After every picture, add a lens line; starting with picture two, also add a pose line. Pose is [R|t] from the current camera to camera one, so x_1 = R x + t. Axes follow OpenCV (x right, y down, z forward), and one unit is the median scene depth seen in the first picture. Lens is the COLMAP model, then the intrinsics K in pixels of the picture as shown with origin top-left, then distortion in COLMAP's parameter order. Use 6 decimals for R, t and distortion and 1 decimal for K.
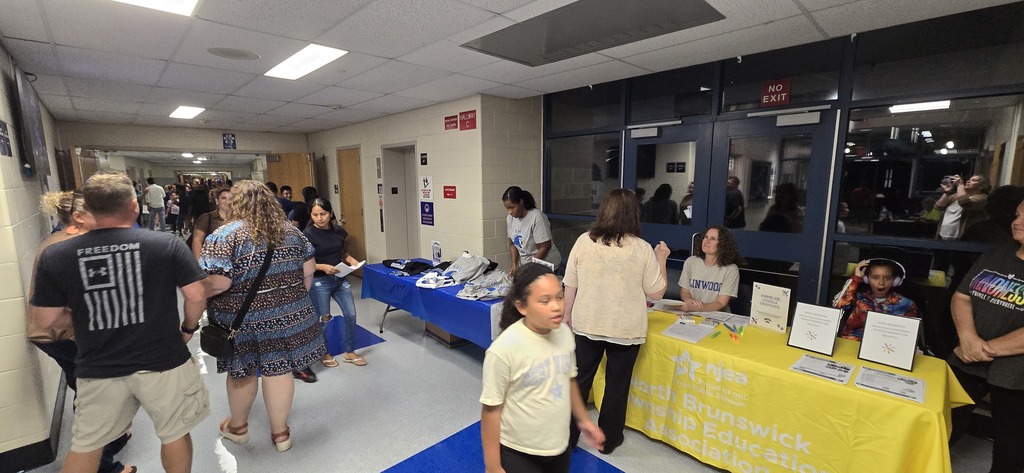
lens RADIAL K [[424.6, 0, 521.9], [0, 424.6, 251.8], [0, 0, 1]] dist [0.000396, 0.000005]
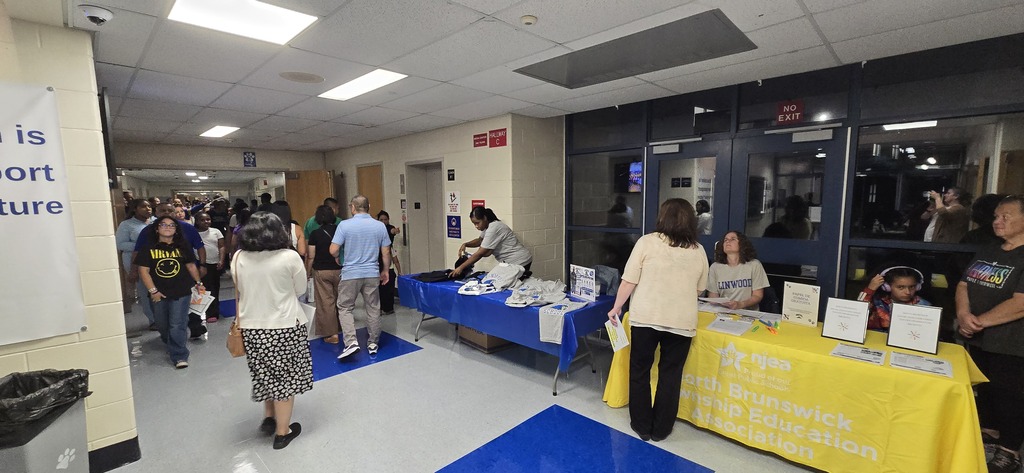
lens RADIAL K [[424.6, 0, 527.0], [0, 424.6, 251.3], [0, 0, 1]] dist [0.000396, 0.000005]
pose [[0.999578, -0.009780, 0.027360, -0.108319], [0.010913, 0.999076, -0.041578, 0.021932], [-0.026928, 0.041859, 0.998761, -0.061253]]
